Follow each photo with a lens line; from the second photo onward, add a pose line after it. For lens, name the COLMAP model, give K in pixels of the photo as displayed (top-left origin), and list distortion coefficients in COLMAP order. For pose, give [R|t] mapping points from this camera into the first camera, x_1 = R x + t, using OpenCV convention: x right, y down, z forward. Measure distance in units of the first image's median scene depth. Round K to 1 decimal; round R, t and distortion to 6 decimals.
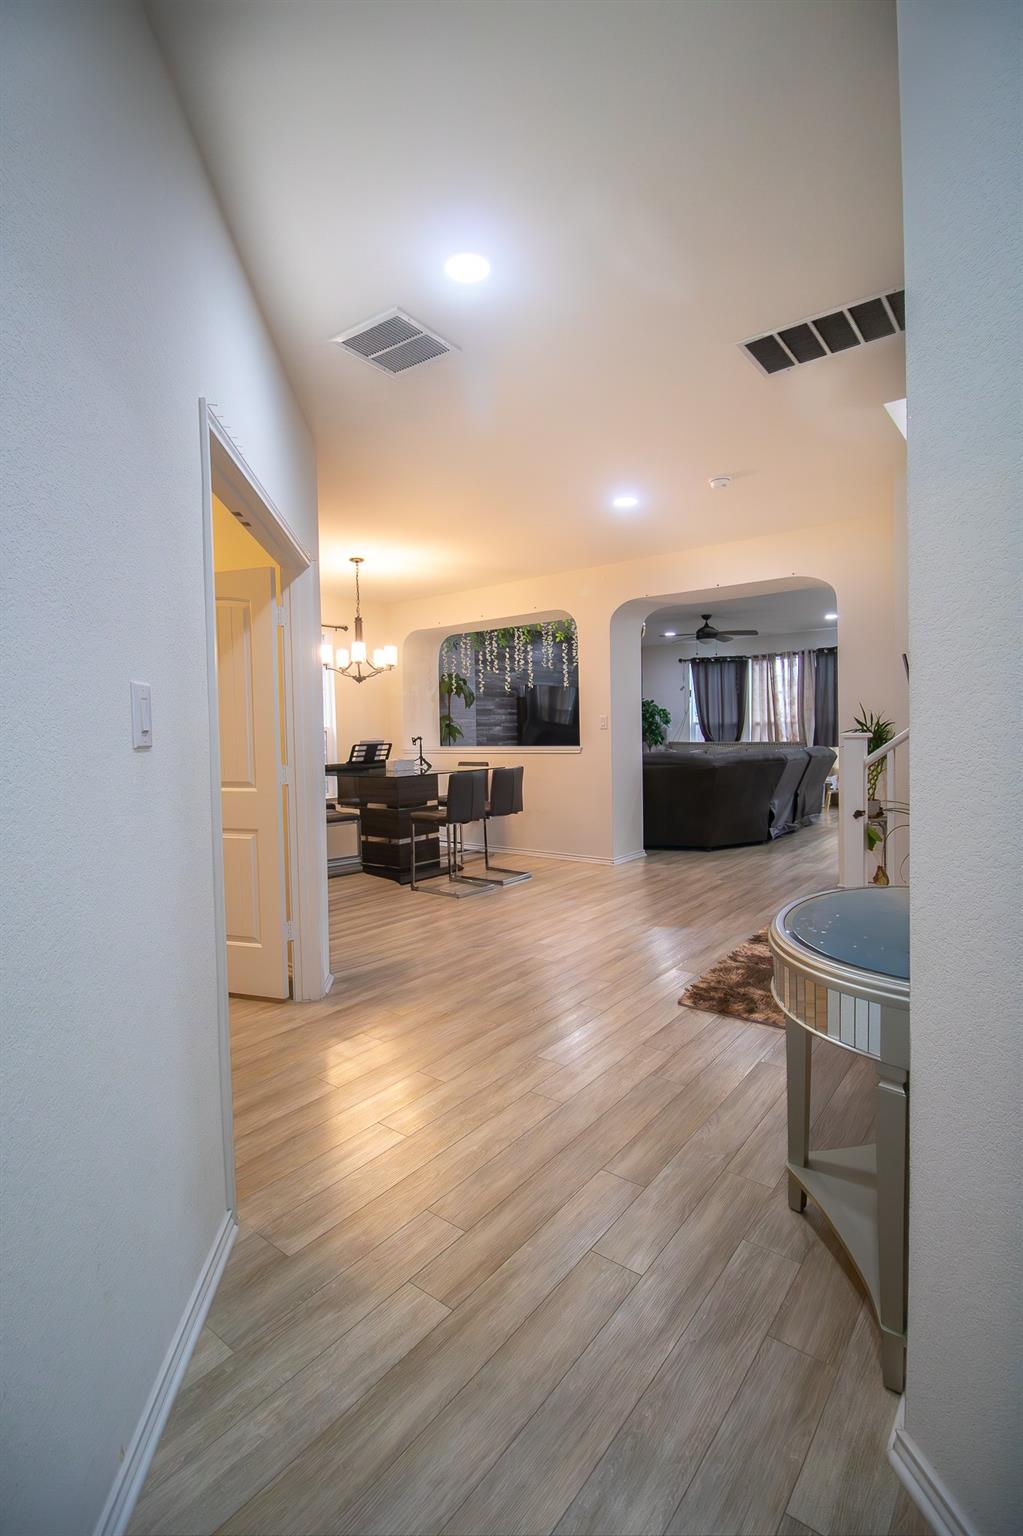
lens RADIAL K [[717.1, 0, 520.3], [0, 717.1, 752.3], [0, 0, 1]] dist [0.000844, -0.012968]
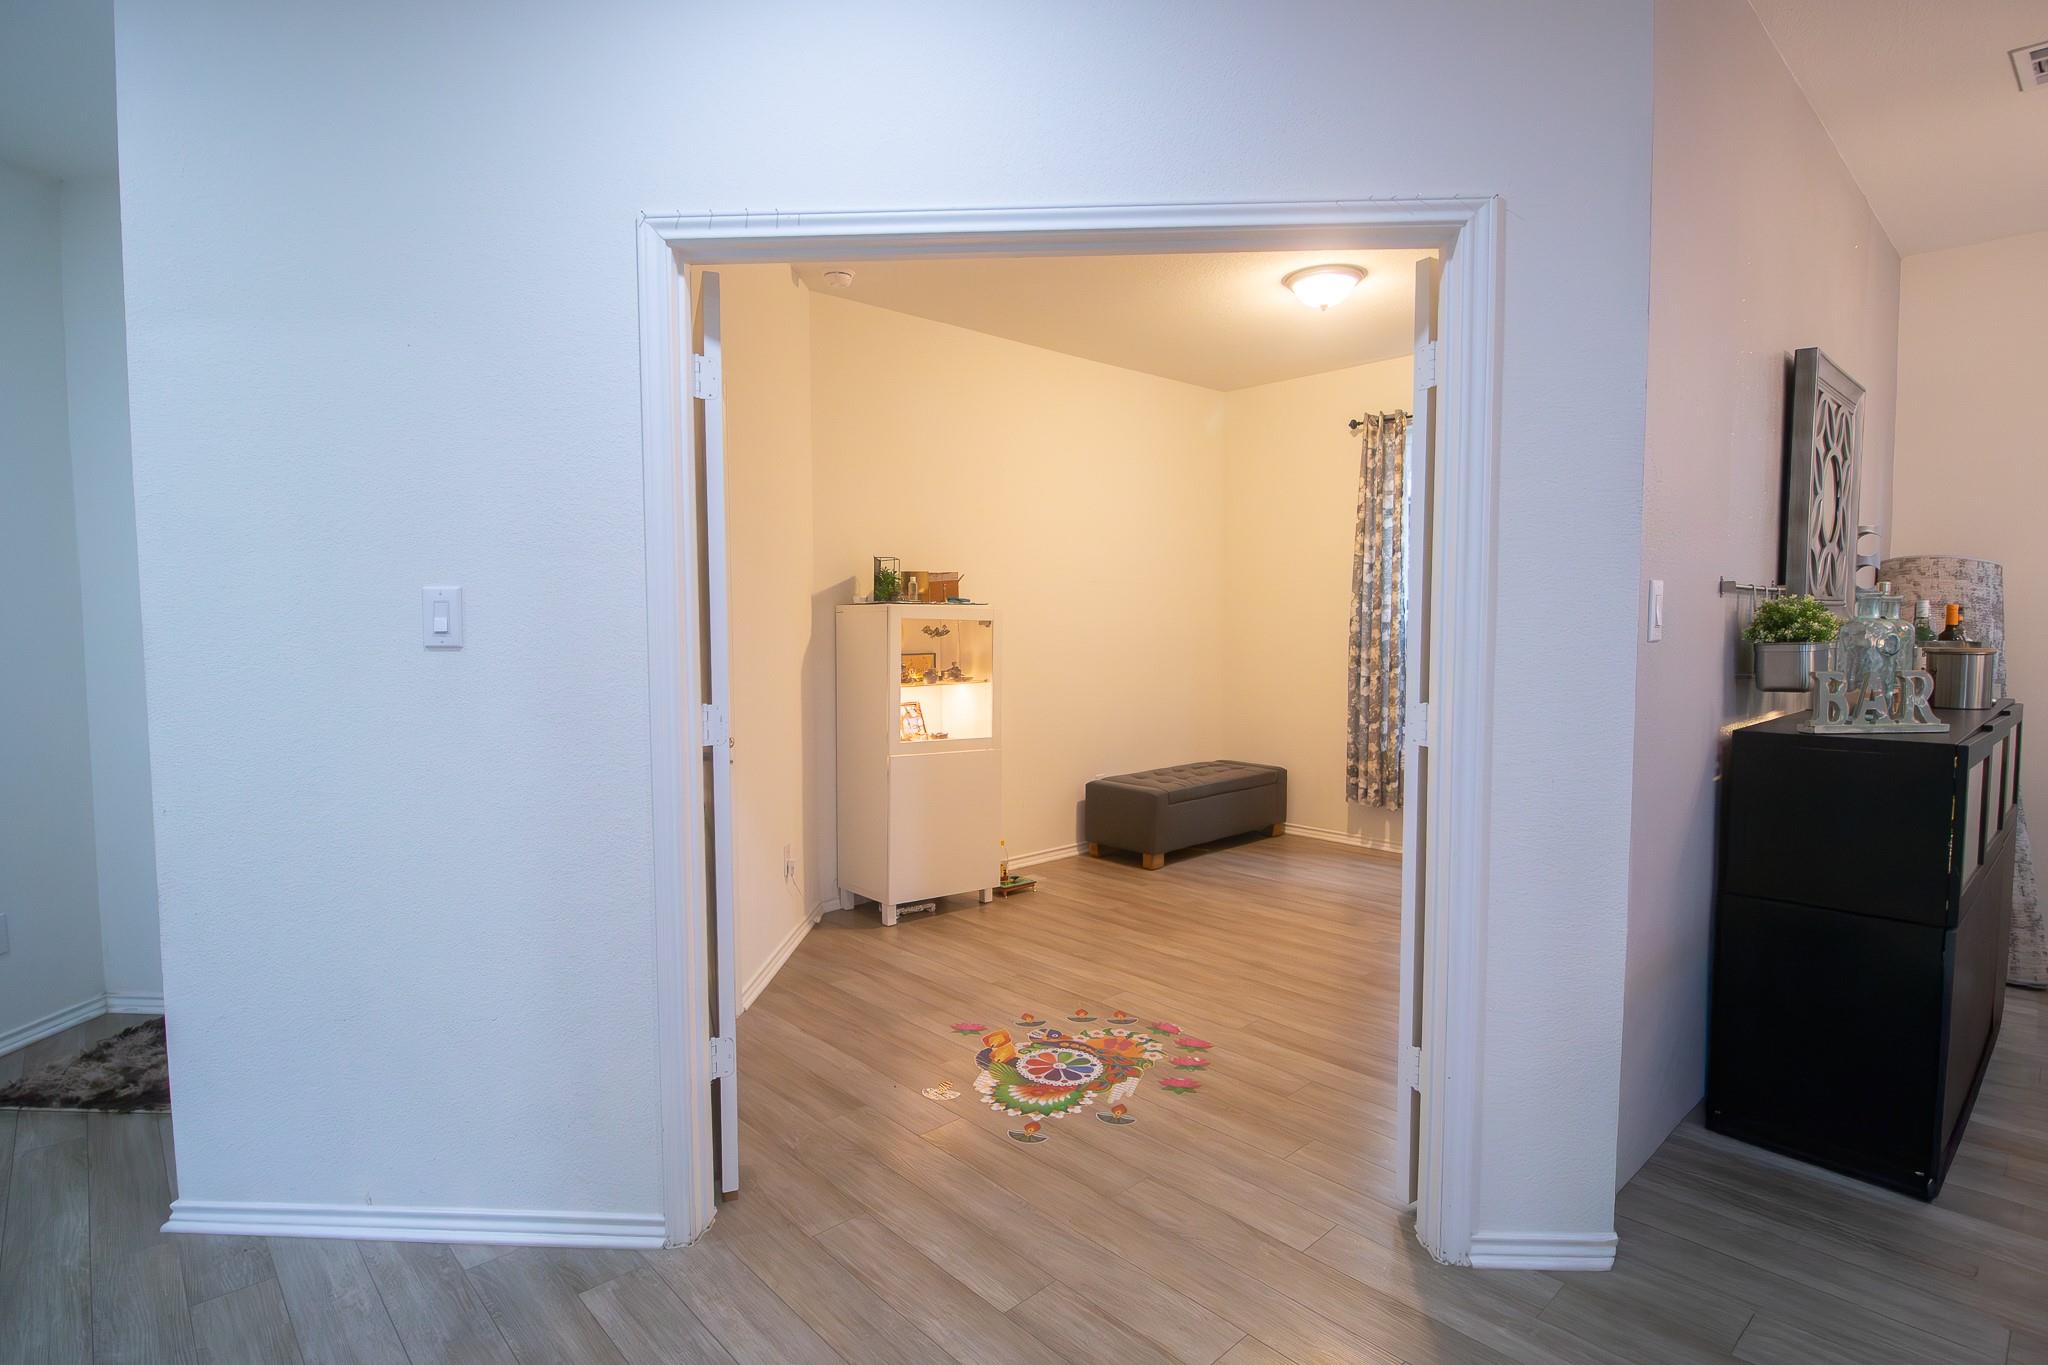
lens RADIAL K [[1011.4, 0, 1002.0], [0, 1011.4, 681.0], [0, 0, 1]] dist [-0.011941, -0.000950]
pose [[-0.176278, 0.078472, -0.981208, 0.126830], [-0.024406, 0.996162, 0.084052, -0.016061], [0.984038, 0.038764, -0.173686, 0.325466]]
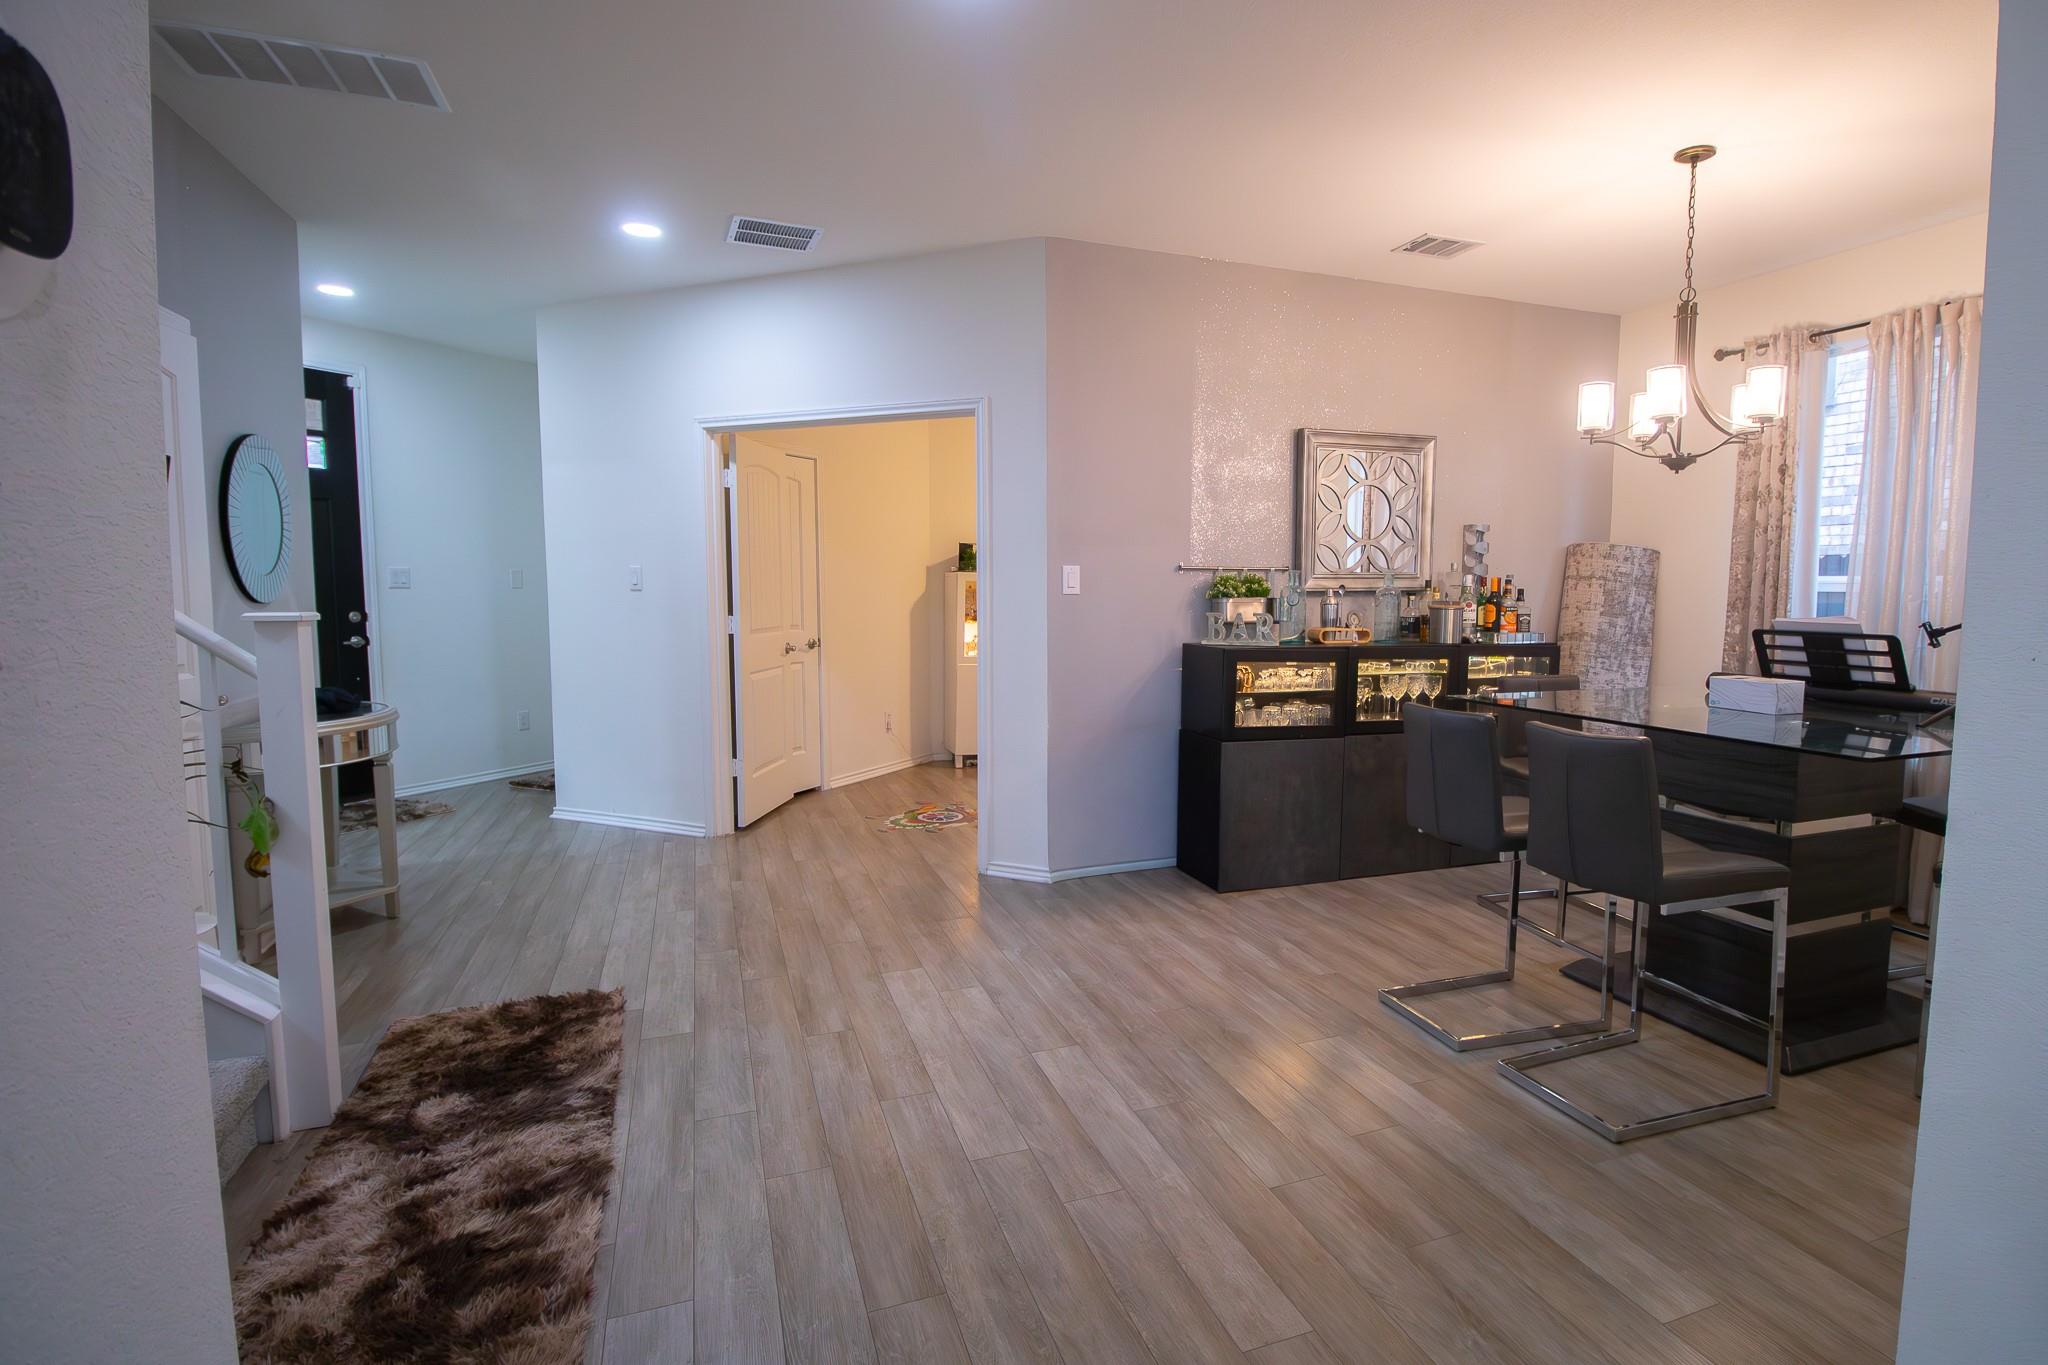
lens RADIAL K [[1034.8, 0, 1118.4], [0, 1034.8, 676.9], [0, 0, 1]] dist [-0.007460, -0.001908]
pose [[-0.506551, 0.093389, -0.857138, 0.299871], [-0.025331, 0.992076, 0.123062, -0.032089], [0.861838, 0.084049, -0.500171, 0.708238]]
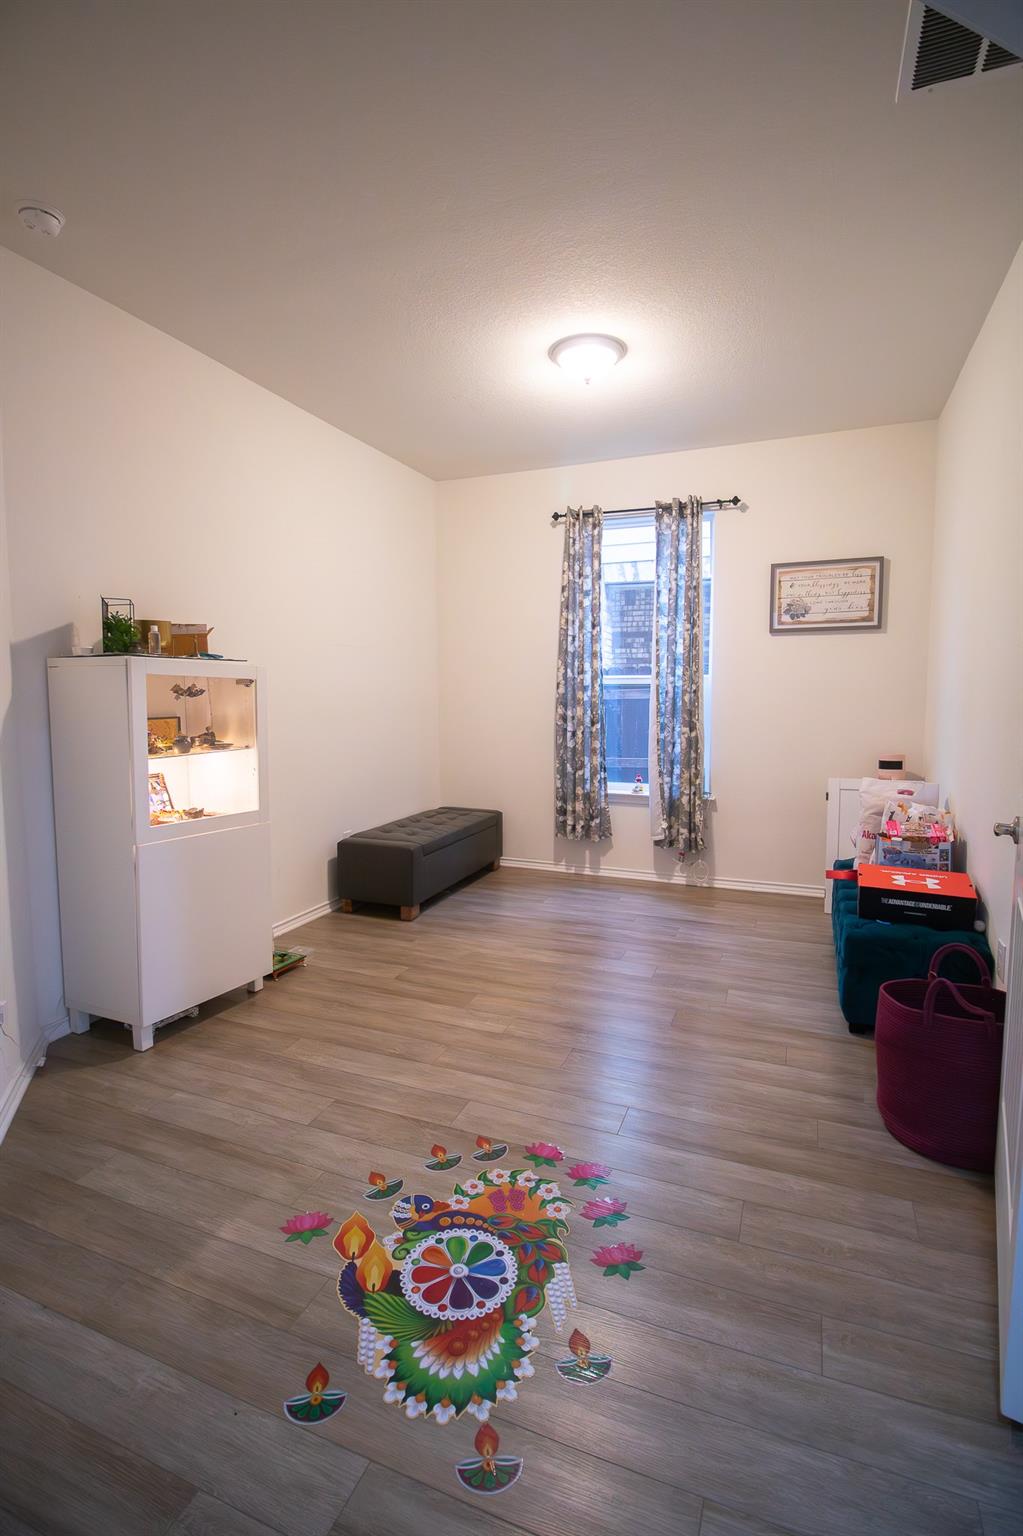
lens RADIAL K [[717.1, 0, 520.3], [0, 717.1, 752.3], [0, 0, 1]] dist [0.000844, -0.012968]
pose [[0.269320, 0.103447, -0.957479, -0.031108], [-0.035452, 0.994605, 0.097486, -0.006409], [0.962398, 0.007690, 0.271535, 0.258581]]
